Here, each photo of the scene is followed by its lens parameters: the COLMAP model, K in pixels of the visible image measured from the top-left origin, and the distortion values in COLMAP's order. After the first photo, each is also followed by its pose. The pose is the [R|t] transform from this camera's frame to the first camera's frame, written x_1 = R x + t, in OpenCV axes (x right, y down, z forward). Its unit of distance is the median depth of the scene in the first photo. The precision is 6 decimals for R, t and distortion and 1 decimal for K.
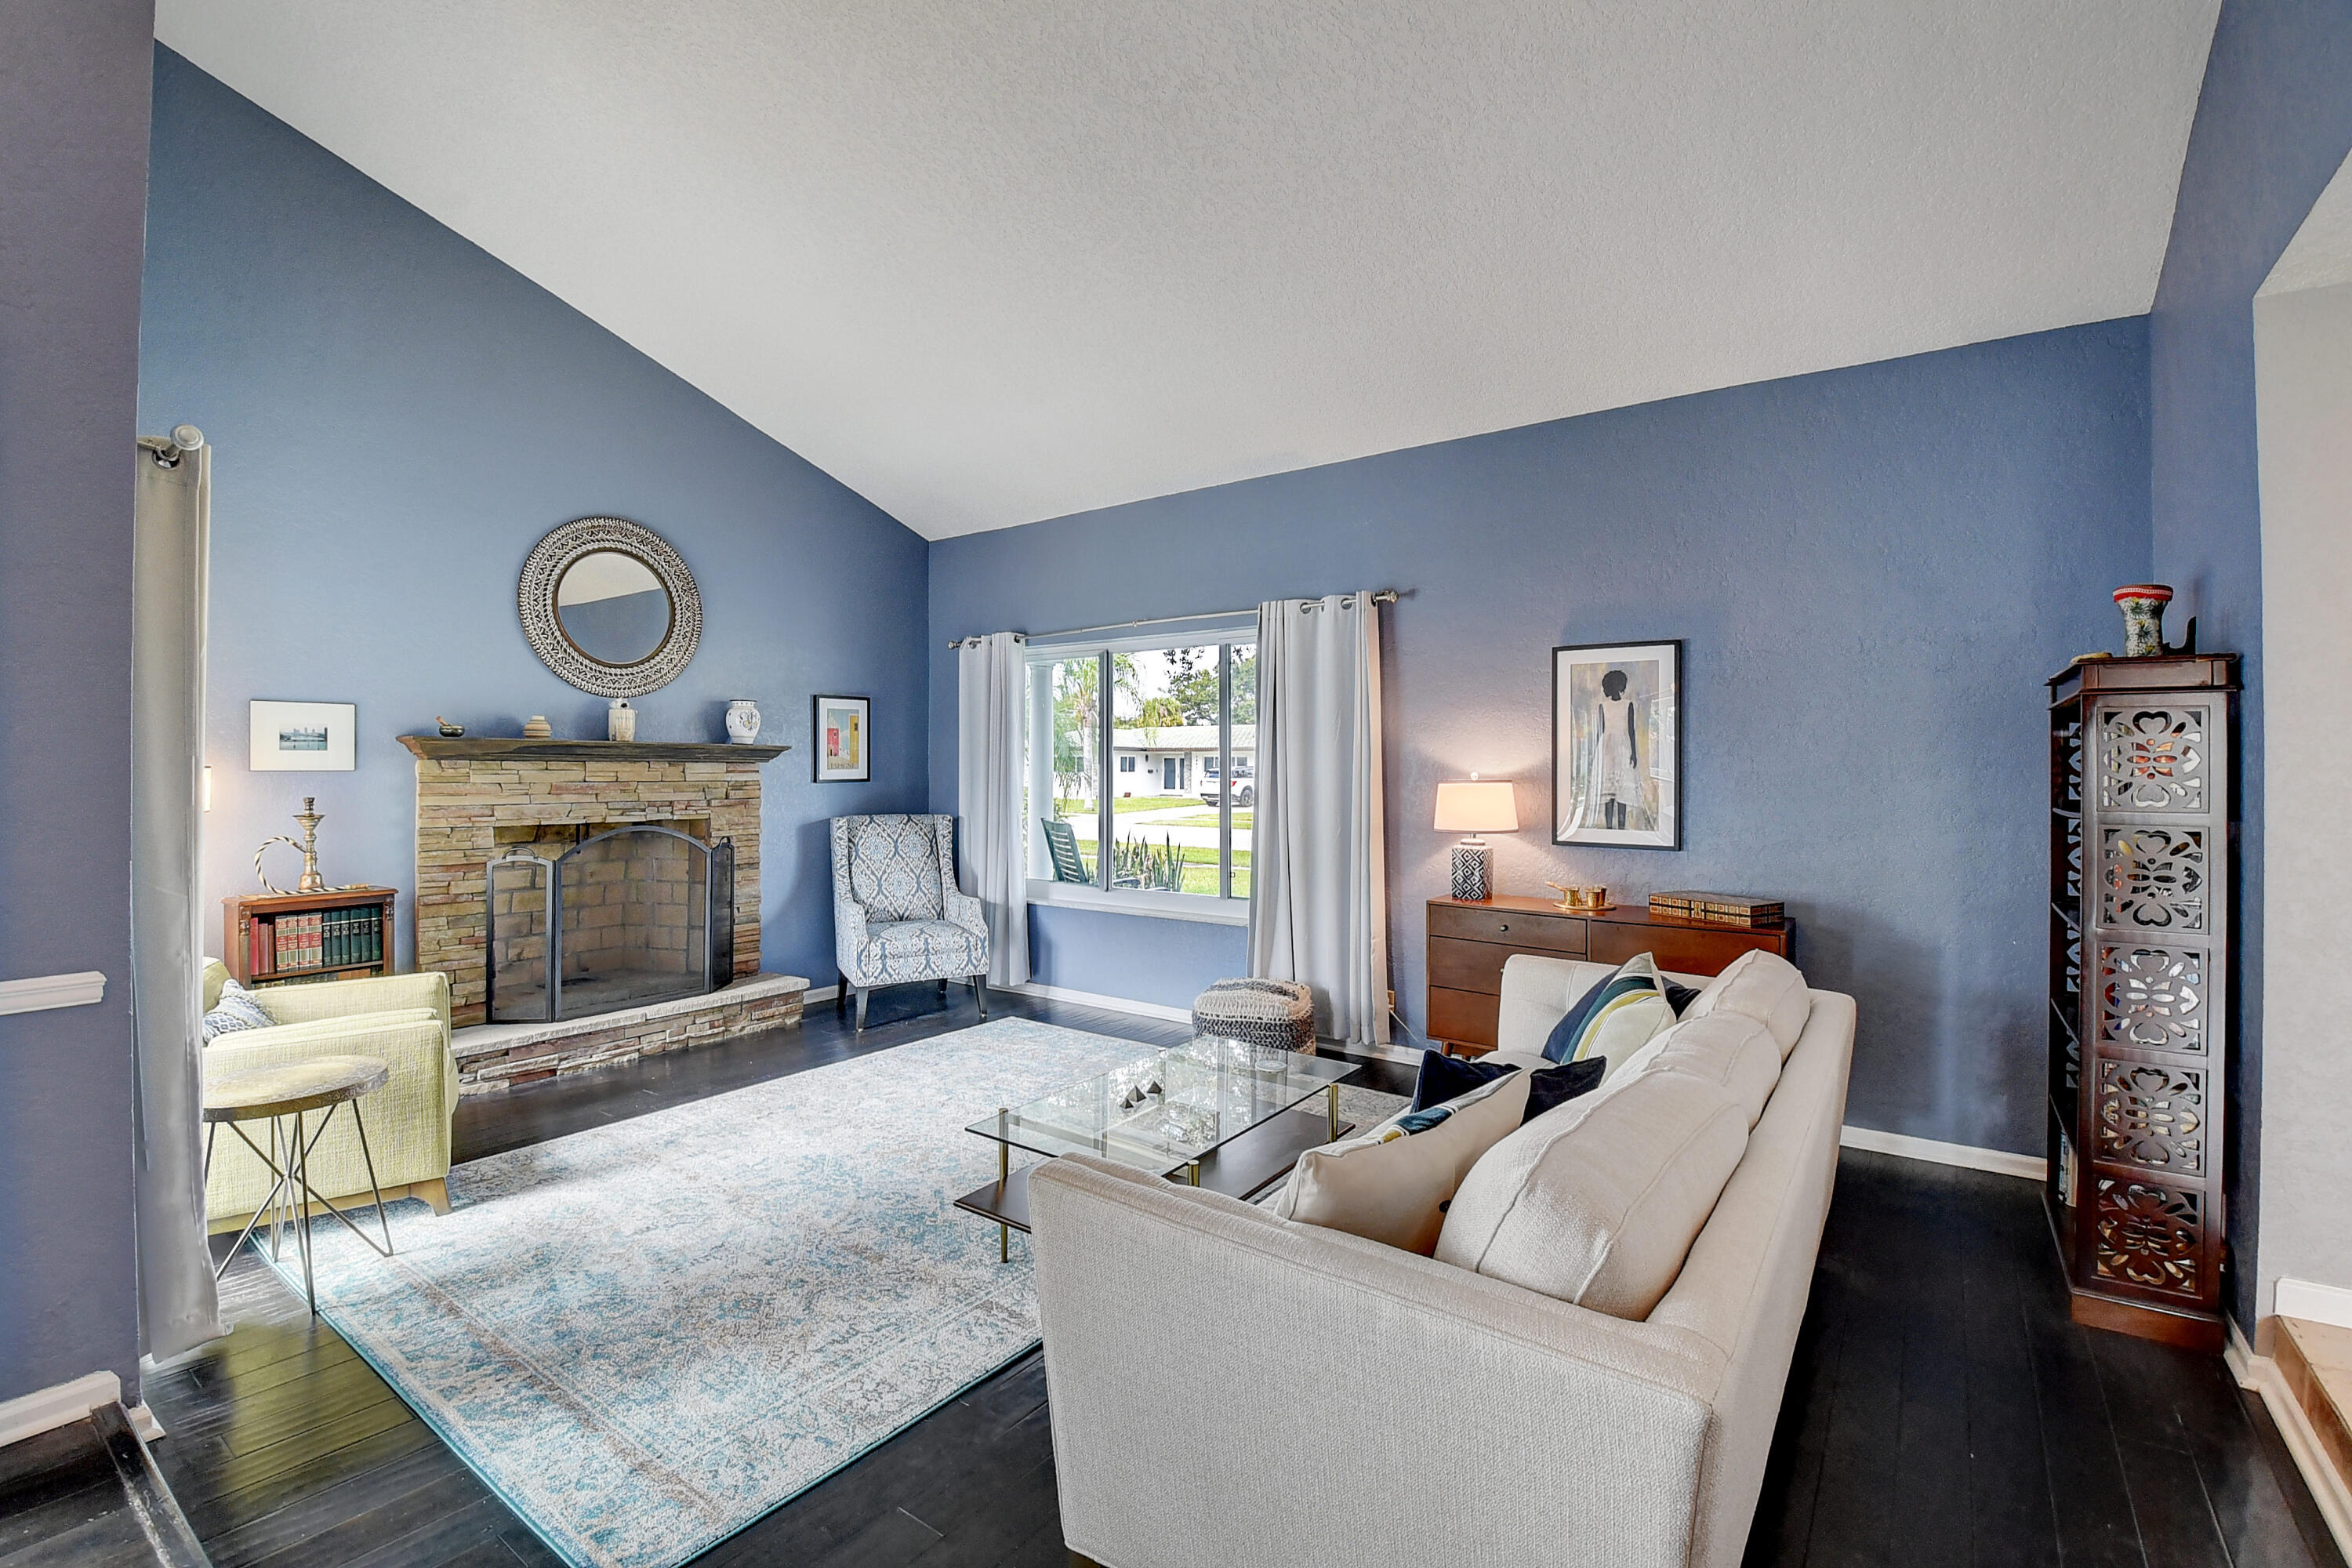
lens RADIAL K [[1035.8, 0, 1167.9], [0, 1035.8, 759.6], [0, 0, 1]] dist [0.015657, -0.027377]
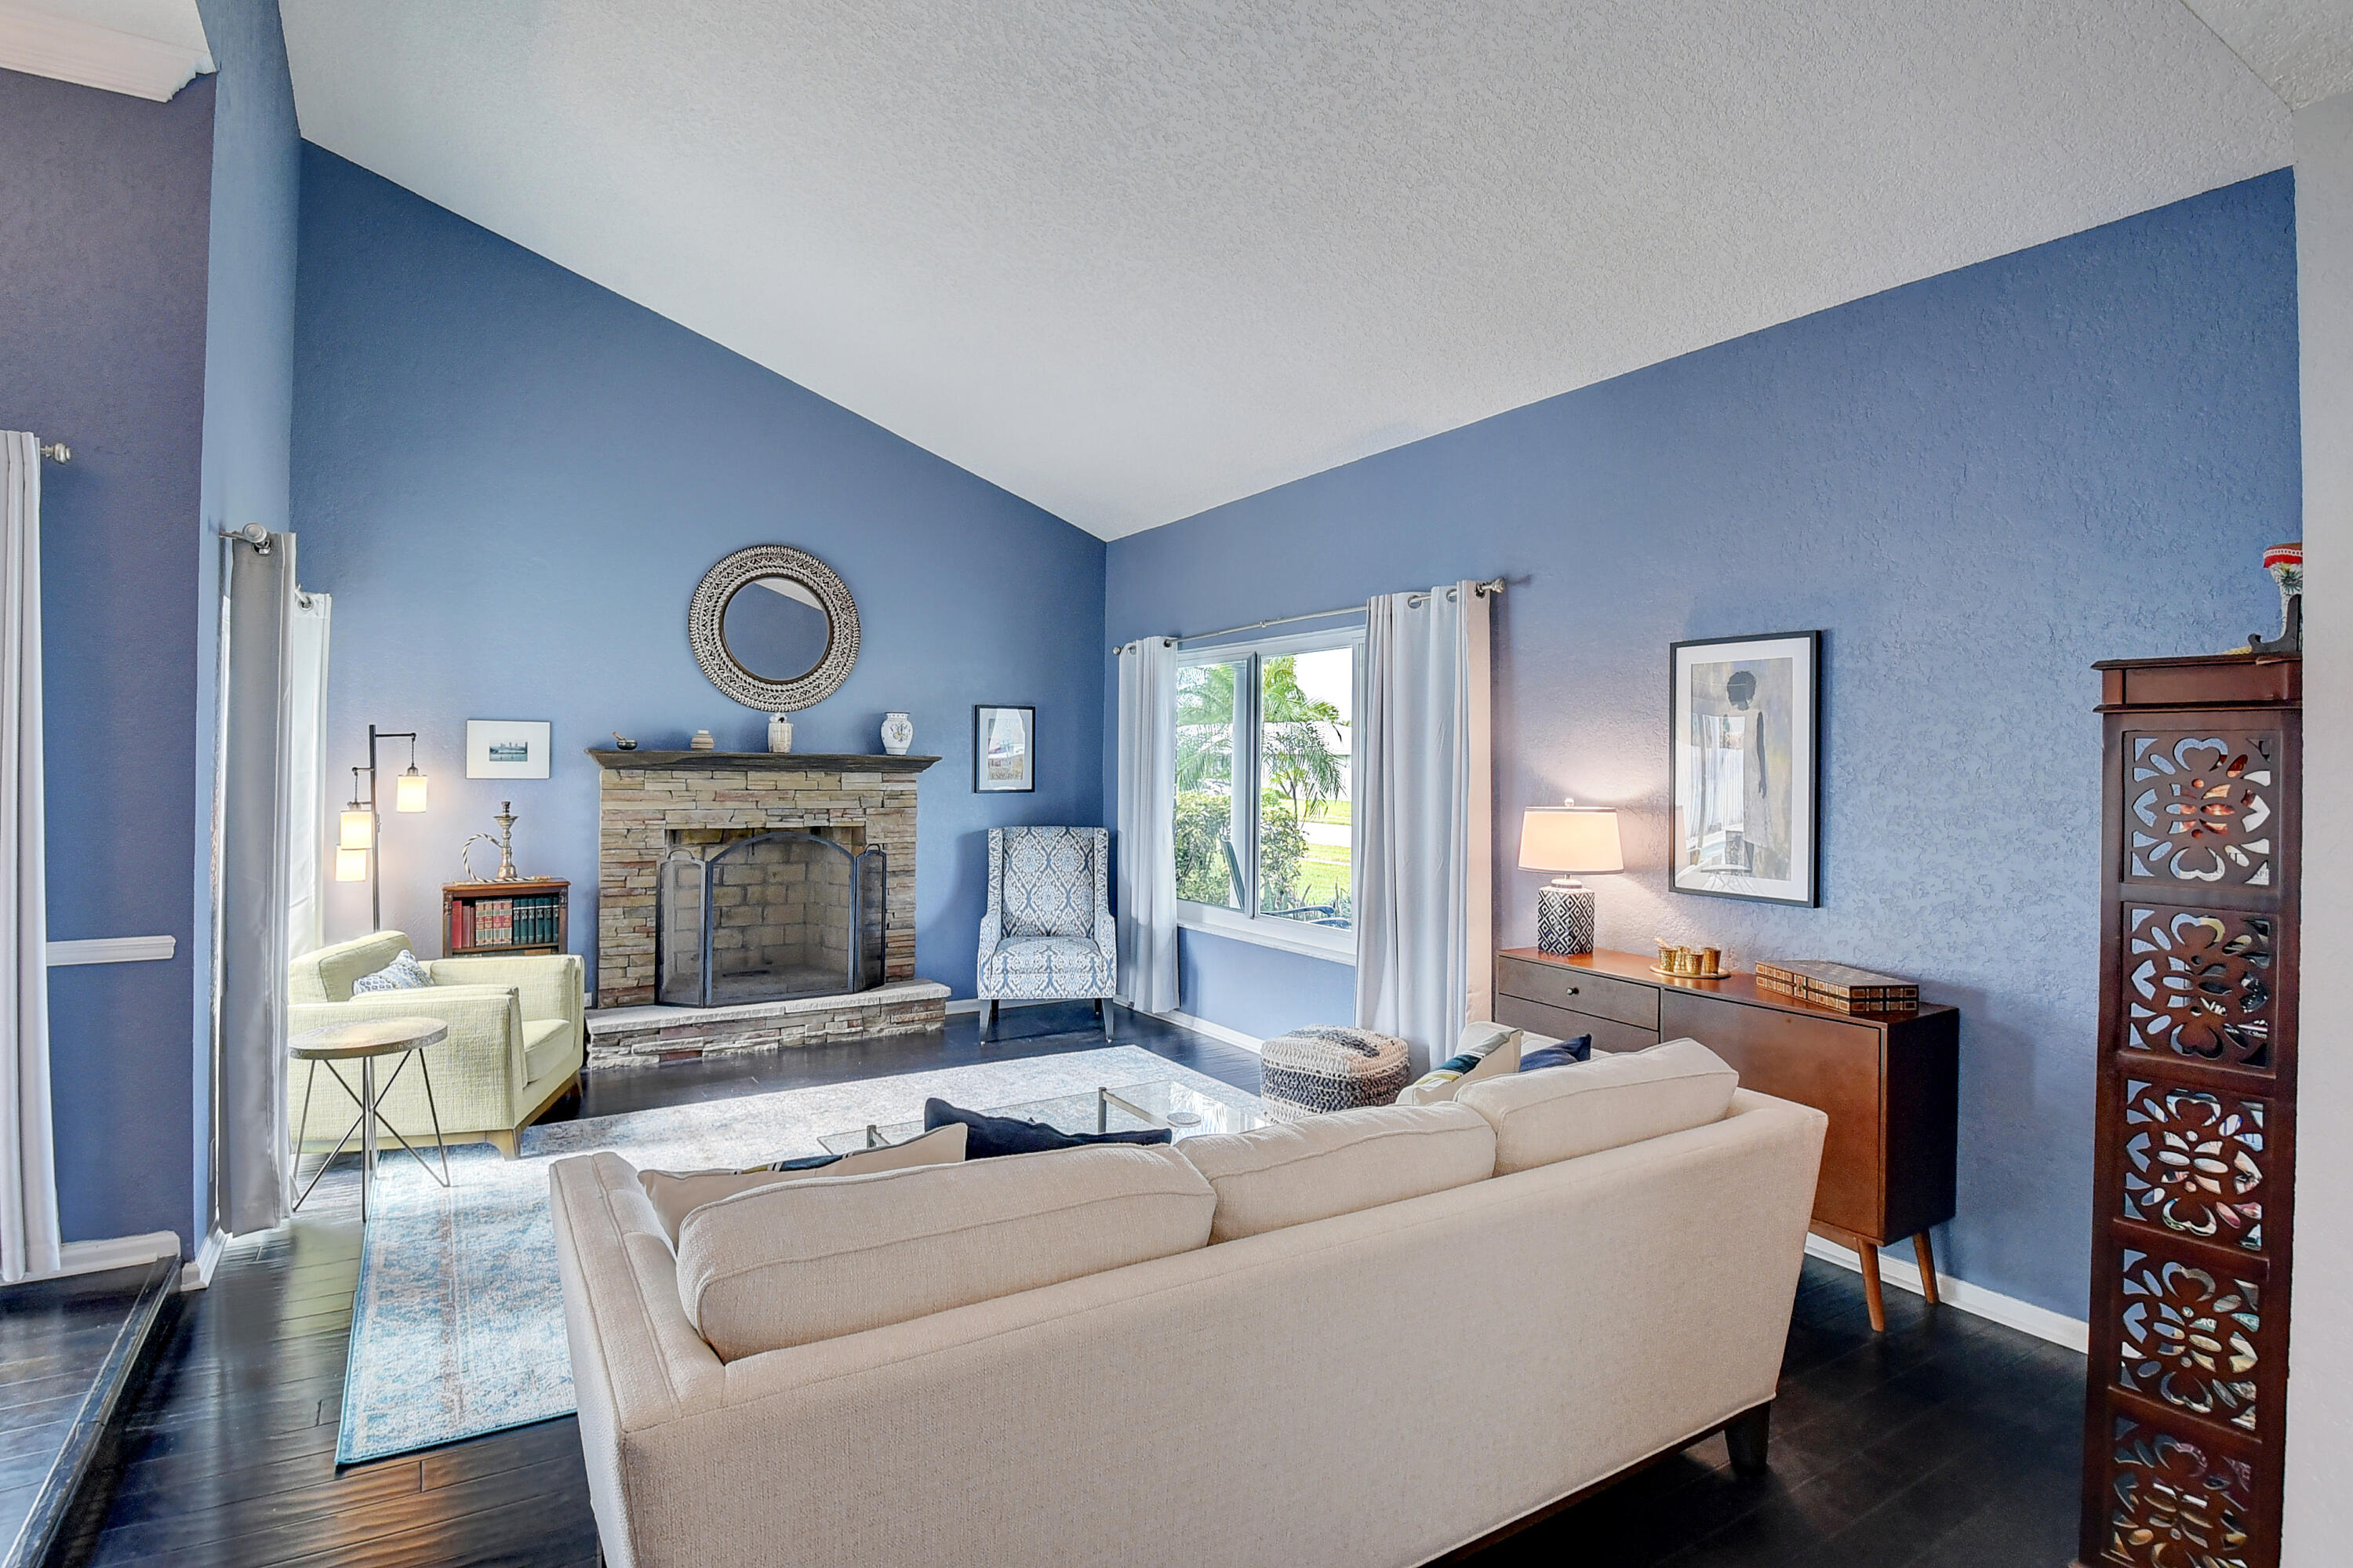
lens RADIAL K [[1177.1, 0, 1175.4], [0, 1177.1, 757.2], [0, 0, 1]] dist [0.024925, -0.031028]
pose [[0.928729, 0.006184, -0.370708, 0.326444], [-0.007158, 0.999974, -0.001251, -0.015181], [0.370690, 0.003815, 0.928749, 0.017393]]
